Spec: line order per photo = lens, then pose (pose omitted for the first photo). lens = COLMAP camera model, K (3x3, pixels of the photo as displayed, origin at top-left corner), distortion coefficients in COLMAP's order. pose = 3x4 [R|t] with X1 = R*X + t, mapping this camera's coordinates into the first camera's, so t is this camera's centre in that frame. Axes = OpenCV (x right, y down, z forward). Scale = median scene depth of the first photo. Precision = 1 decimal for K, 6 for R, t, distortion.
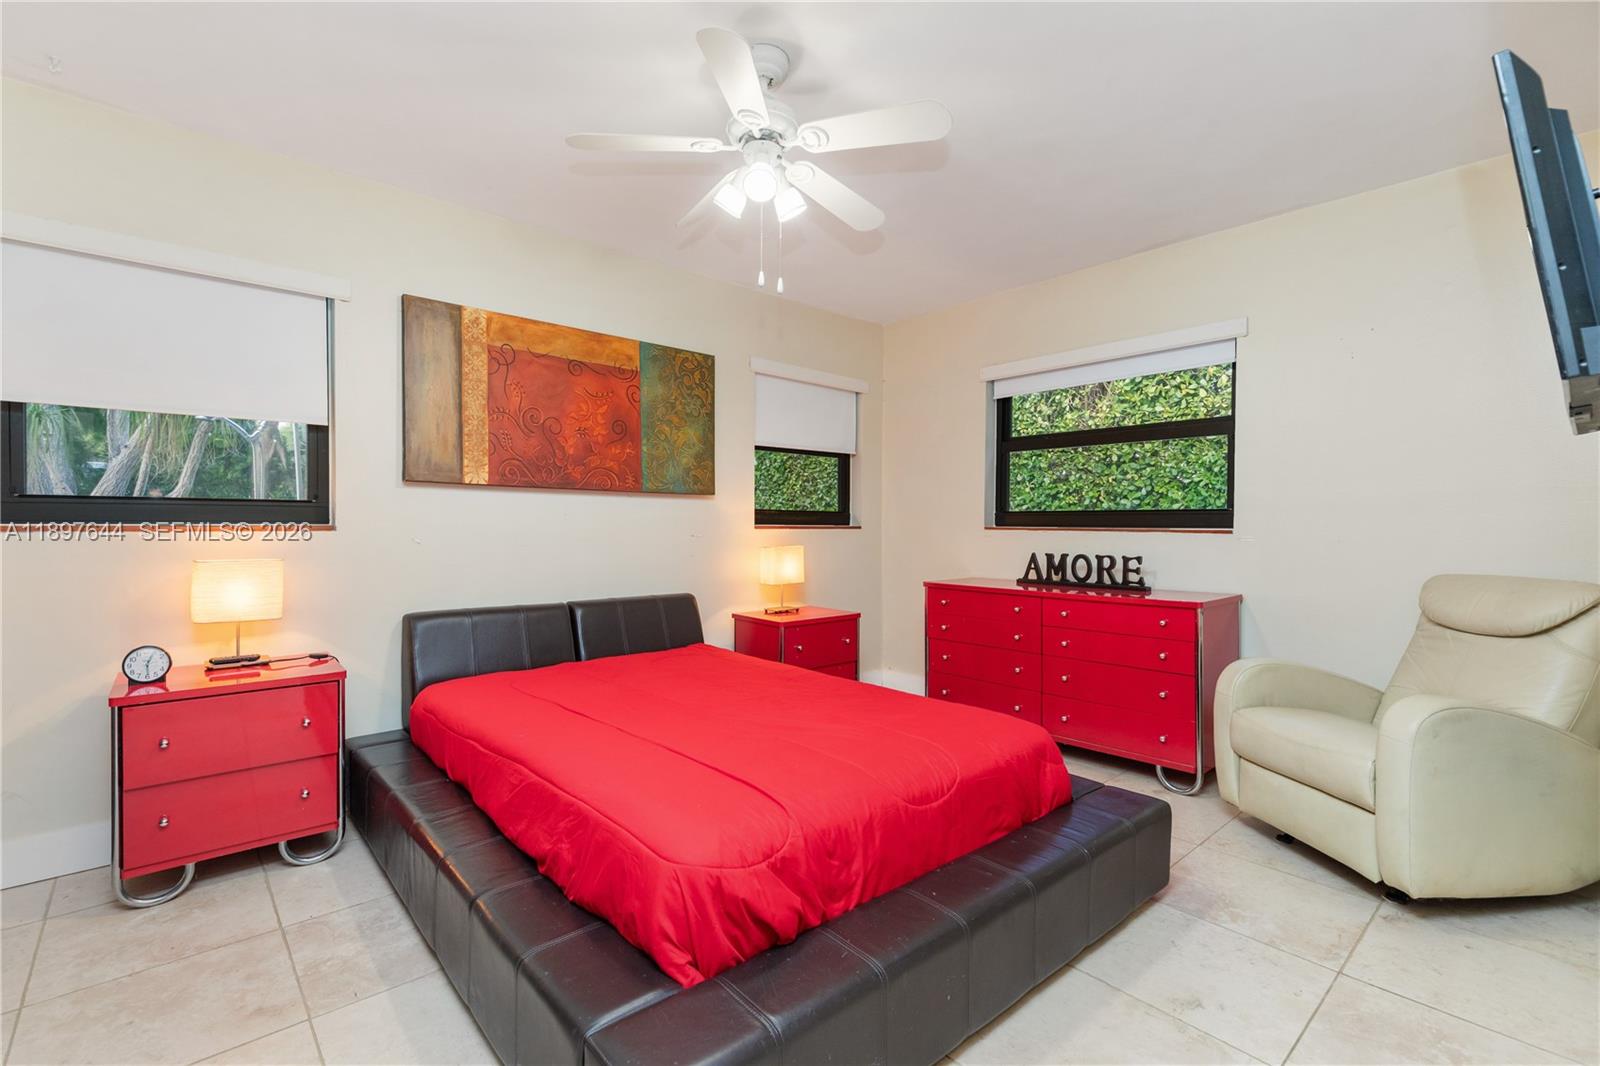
lens RADIAL K [[723.5, 0, 800.8], [0, 723.5, 536.4], [0, 0, 1]] dist [0.000237, 0.000013]
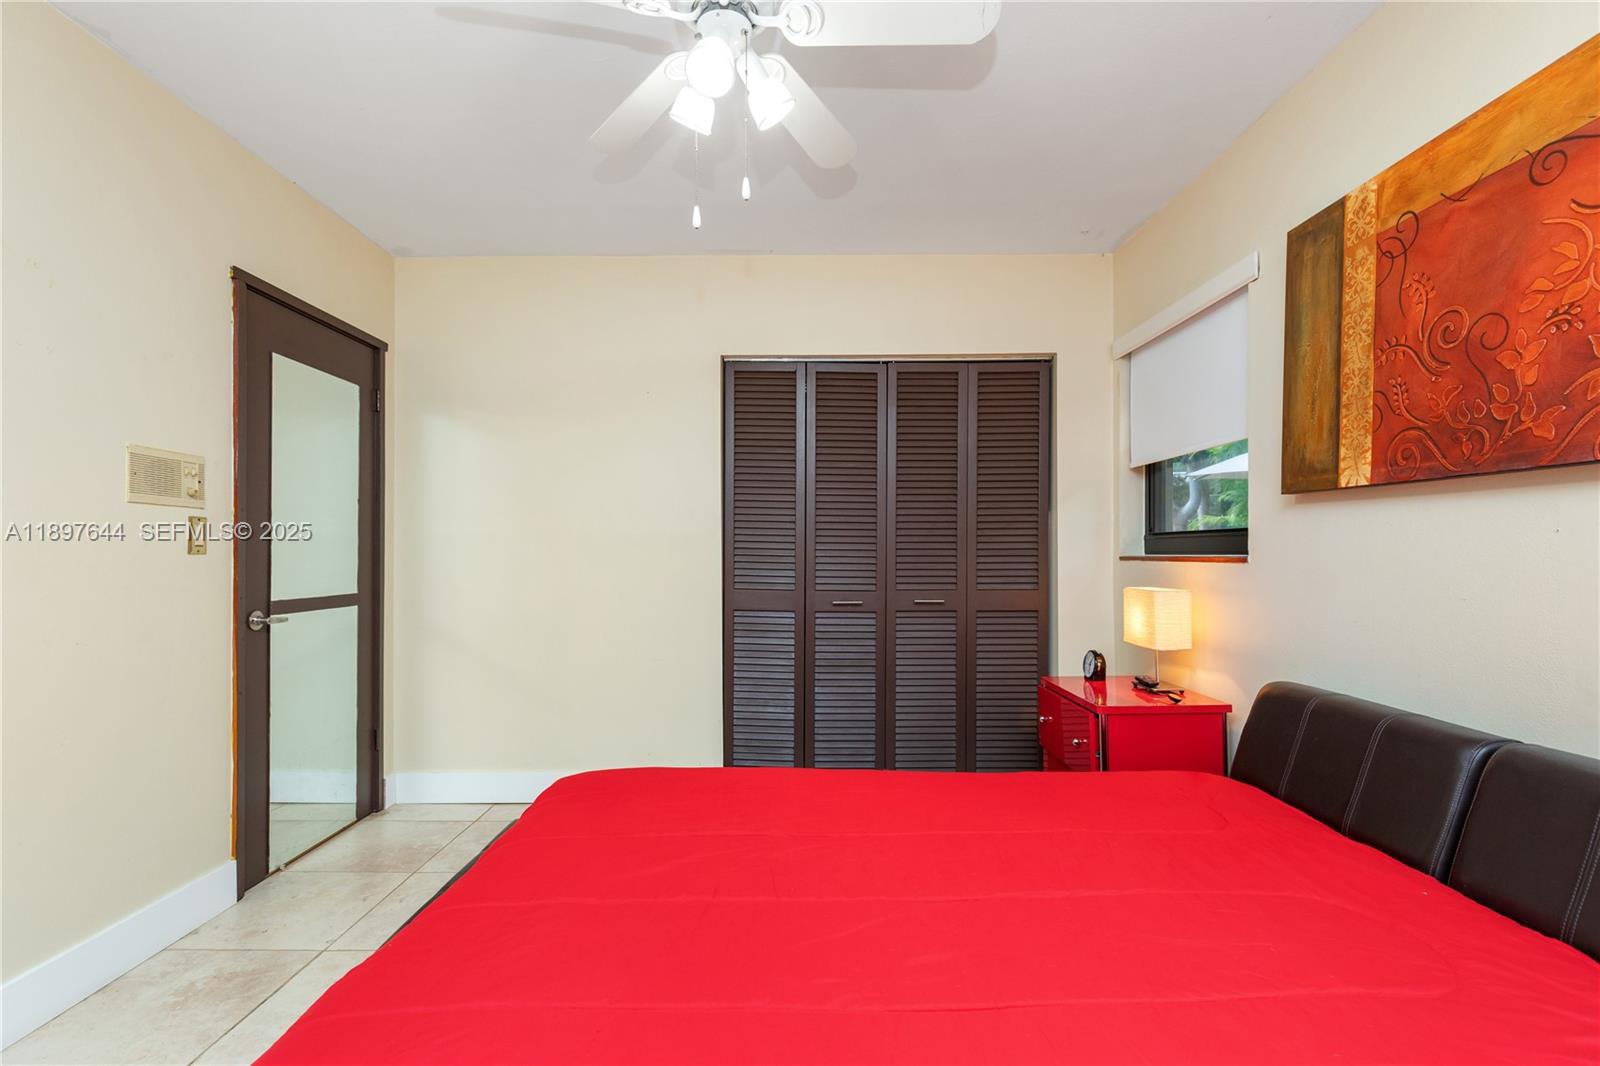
lens RADIAL K [[723.5, 0, 798.0], [0, 723.5, 534.5], [0, 0, 1]] dist [0.000237, 0.000013]
pose [[-0.662901, -0.023730, -0.748331, 0.280507], [-0.017488, 0.999716, -0.016210, -0.016389], [0.748503, 0.002341, -0.663128, 1.045730]]
